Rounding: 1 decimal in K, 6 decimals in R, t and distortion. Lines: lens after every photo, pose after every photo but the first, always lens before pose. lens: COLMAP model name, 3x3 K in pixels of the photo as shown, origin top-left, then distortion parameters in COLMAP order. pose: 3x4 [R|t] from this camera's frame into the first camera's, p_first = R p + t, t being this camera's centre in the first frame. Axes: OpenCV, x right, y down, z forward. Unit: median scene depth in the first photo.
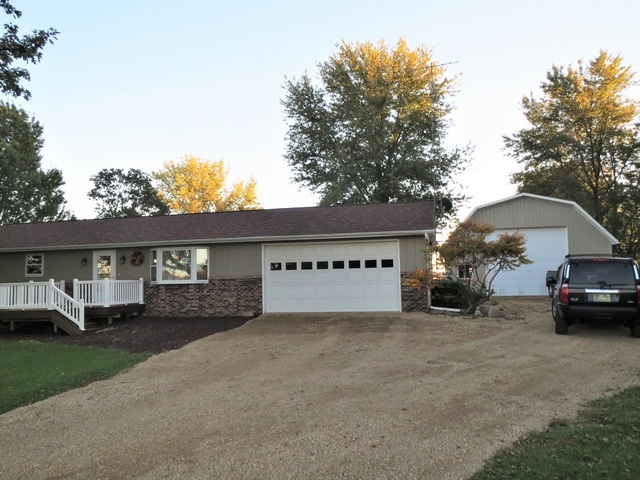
lens RADIAL K [[540.5, 0, 344.2], [0, 540.5, 242.3], [0, 0, 1]] dist [-0.020576, 0.019054]
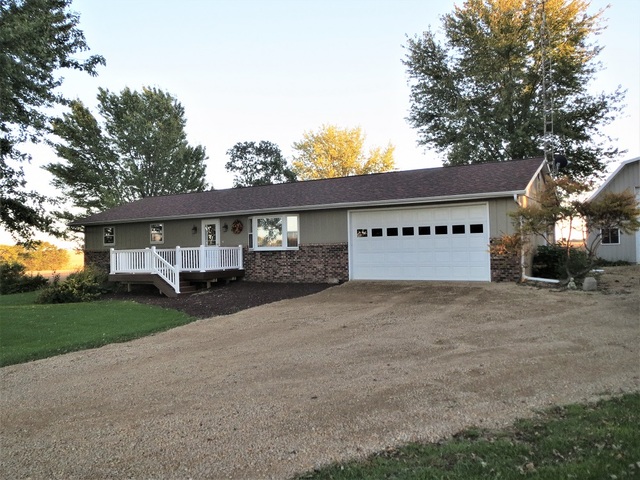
lens RADIAL K [[540.5, 0, 318.5], [0, 540.5, 240.1], [0, 0, 1]] dist [-0.020576, 0.019054]
pose [[0.951251, -0.004165, -0.308390, 0.097761], [0.022774, 0.998128, 0.056769, 0.000441], [0.307576, -0.061025, 0.949565, 0.044136]]
